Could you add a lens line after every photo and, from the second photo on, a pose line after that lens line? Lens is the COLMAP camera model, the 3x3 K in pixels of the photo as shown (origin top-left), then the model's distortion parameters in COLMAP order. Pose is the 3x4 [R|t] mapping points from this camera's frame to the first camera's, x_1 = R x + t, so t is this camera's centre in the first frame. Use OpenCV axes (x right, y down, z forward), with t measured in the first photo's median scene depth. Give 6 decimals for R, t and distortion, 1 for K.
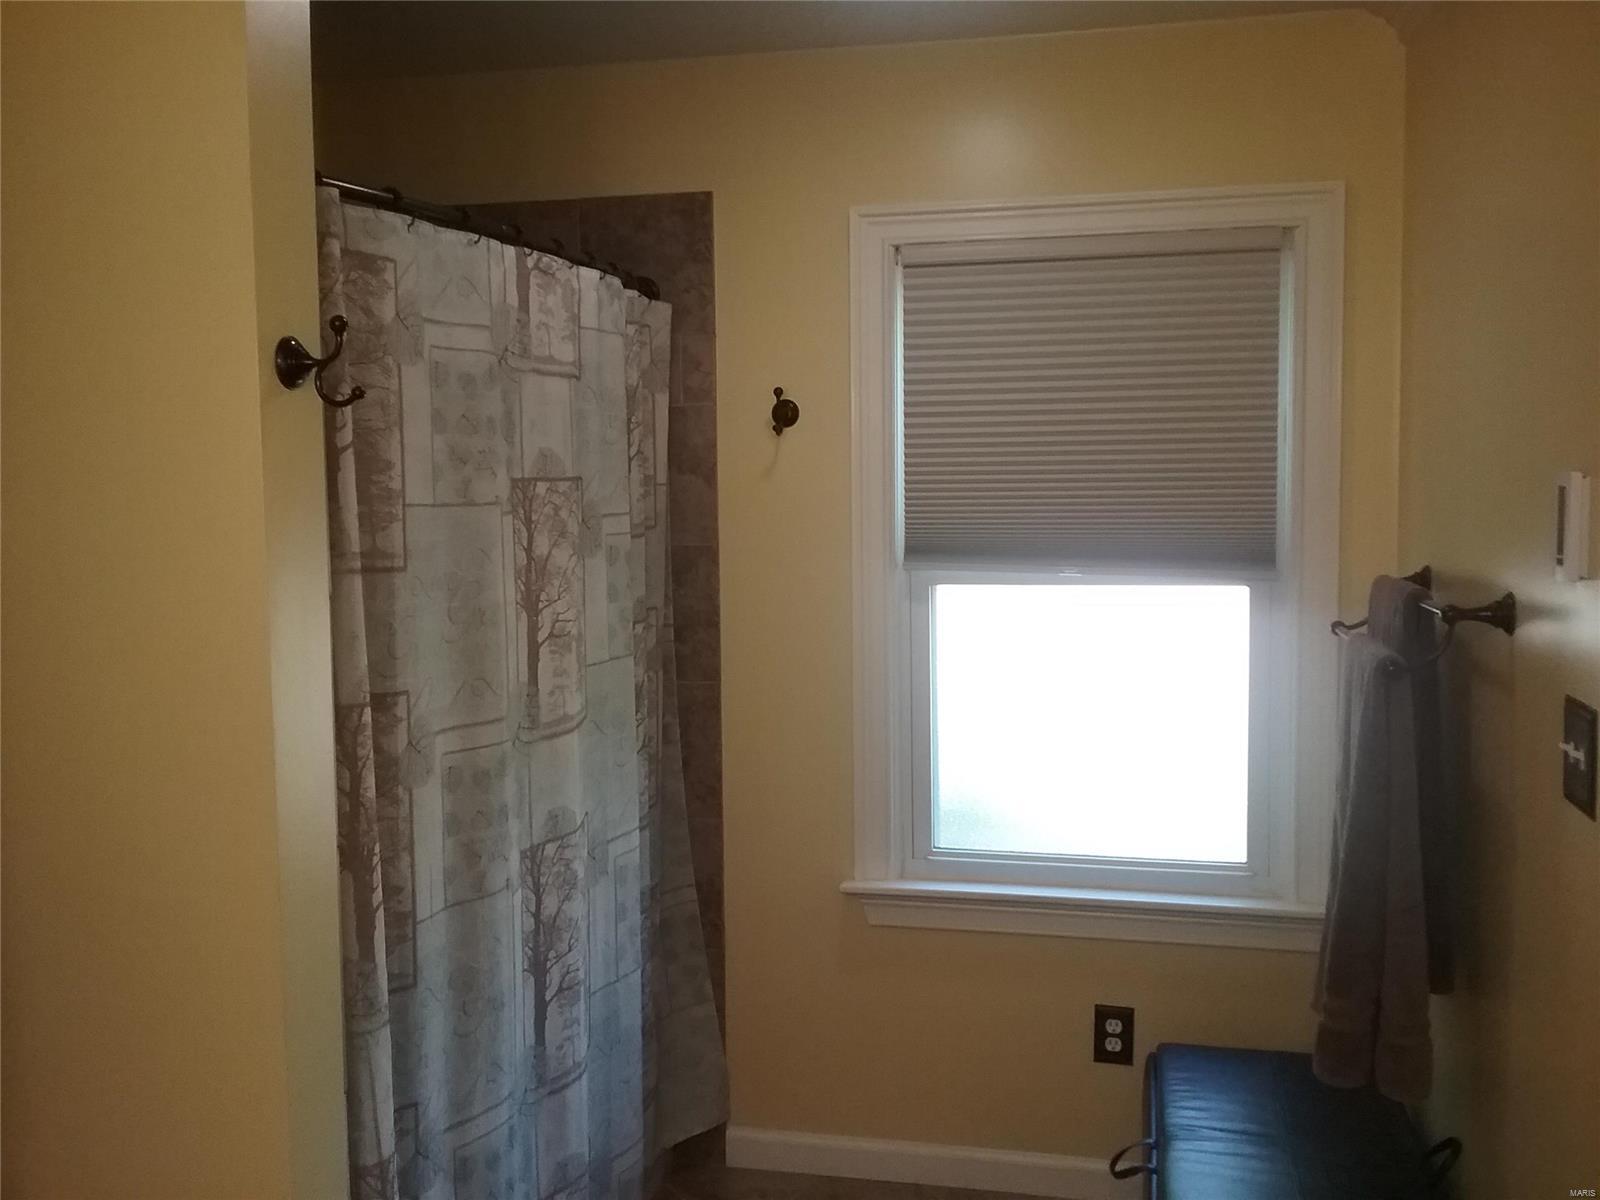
lens RADIAL K [[1459.8, 0, 800.9], [0, 1459.8, 564.4], [0, 0, 1]] dist [0.090338, -0.170713]
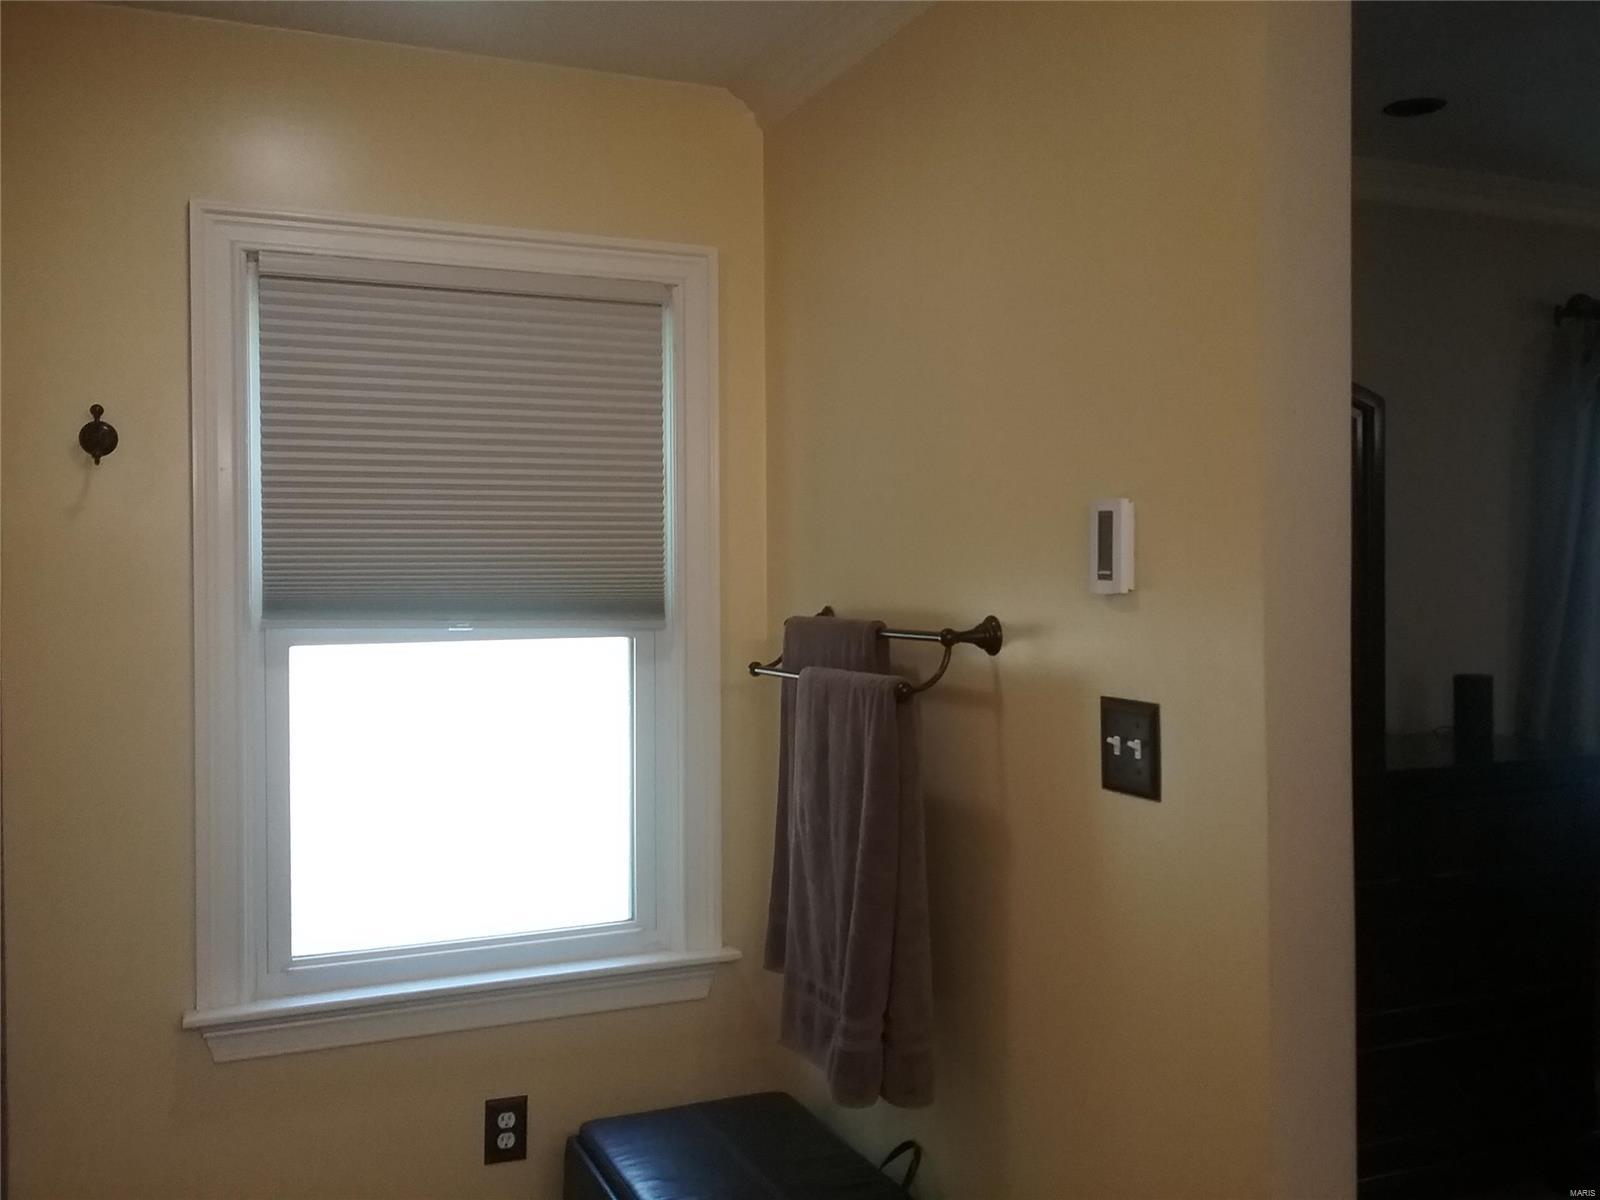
lens RADIAL K [[1459.8, 0, 800.9], [0, 1459.8, 564.4], [0, 0, 1]] dist [0.090338, -0.170713]
pose [[0.808739, 0.006695, 0.588130, -0.183583], [0.031188, 0.998040, -0.054248, 0.022791], [-0.587340, 0.062215, 0.806945, 0.127051]]
